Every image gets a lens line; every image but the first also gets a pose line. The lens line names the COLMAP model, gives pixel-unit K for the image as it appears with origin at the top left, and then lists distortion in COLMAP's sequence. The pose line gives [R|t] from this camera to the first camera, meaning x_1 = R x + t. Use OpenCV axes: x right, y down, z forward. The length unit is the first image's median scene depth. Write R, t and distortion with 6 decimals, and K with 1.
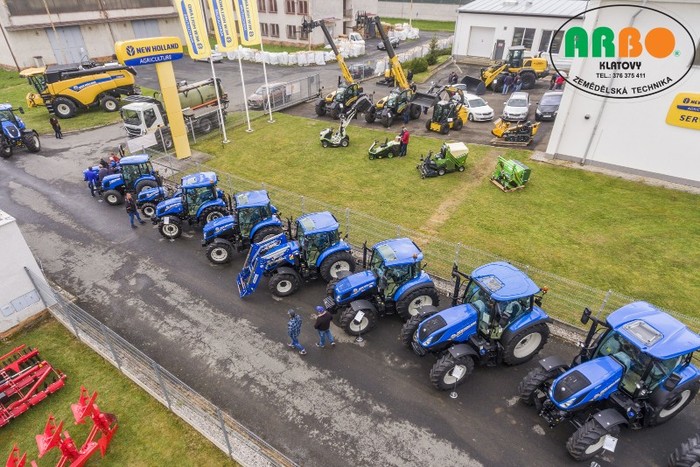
lens RADIAL K [[410.5, 0, 345.4], [0, 410.5, 265.4], [0, 0, 1]] dist [-0.002864, -0.001716]
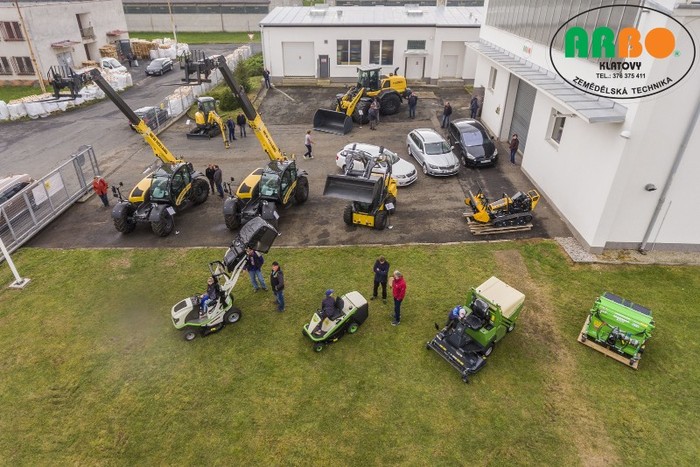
lens RADIAL K [[424.2, 0, 338.0], [0, 424.2, 198.9], [0, 0, 1]] dist [-0.003699, -0.000617]
pose [[0.850463, -0.248295, 0.463748, -0.090452], [0.312743, 0.947526, -0.066223, -0.355872], [-0.422971, 0.201354, 0.883489, 0.501781]]
